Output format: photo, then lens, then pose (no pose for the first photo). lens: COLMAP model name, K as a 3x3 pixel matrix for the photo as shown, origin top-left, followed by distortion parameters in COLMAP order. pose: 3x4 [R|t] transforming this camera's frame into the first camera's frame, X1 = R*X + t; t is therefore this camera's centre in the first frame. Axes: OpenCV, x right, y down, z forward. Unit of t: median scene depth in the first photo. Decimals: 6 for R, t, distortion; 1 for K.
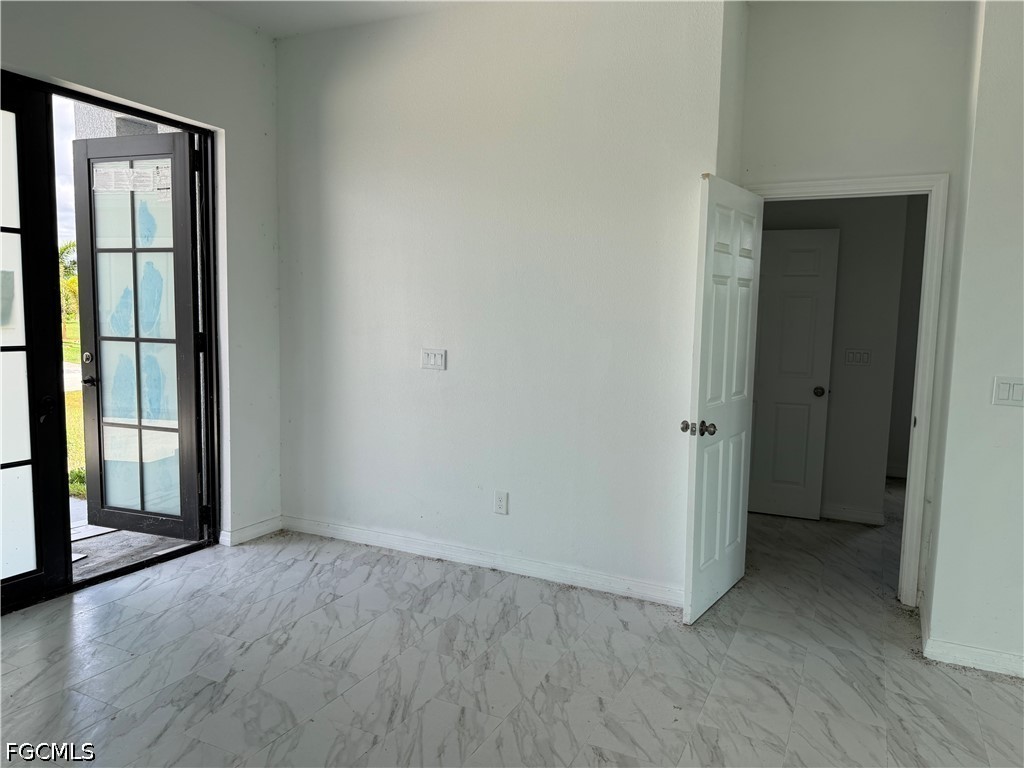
lens RADIAL K [[725.5, 0, 512.0], [0, 725.5, 384.0], [0, 0, 1]] dist [0.058778, -0.050354]
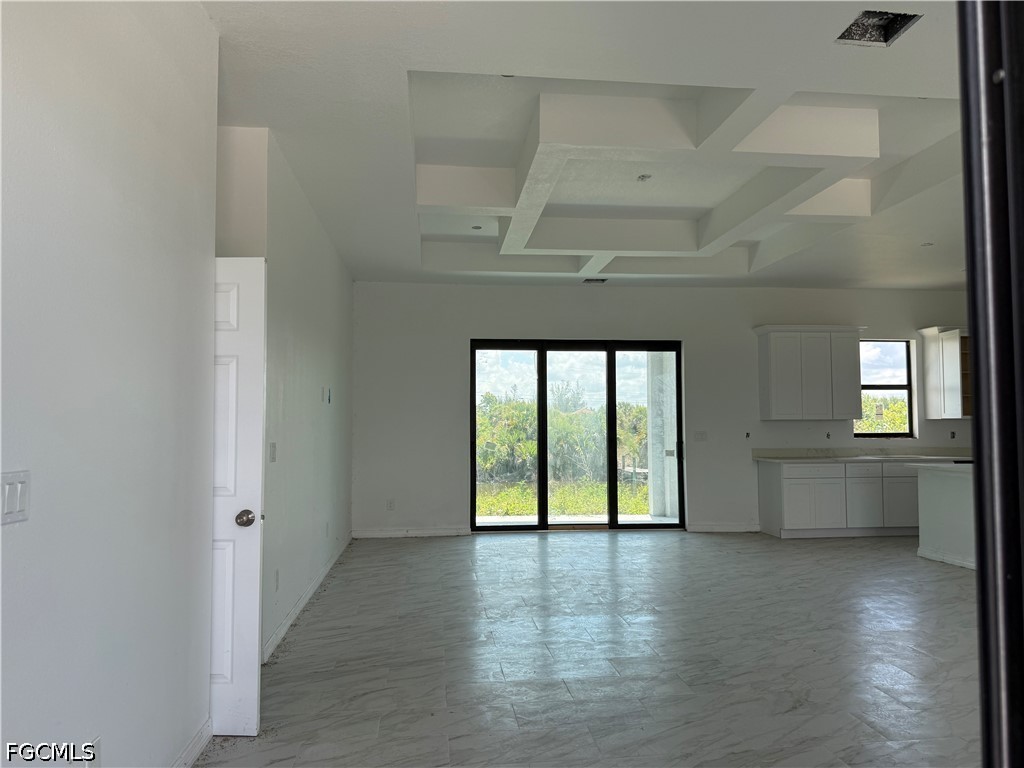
lens RADIAL K [[725.5, 0, 512.0], [0, 725.5, 384.0], [0, 0, 1]] dist [0.058778, -0.050354]
pose [[-0.531503, 0.026846, 0.846631, -0.859915], [0.072188, 0.997297, 0.013695, -0.117262], [-0.843975, 0.068396, -0.532004, 1.421886]]
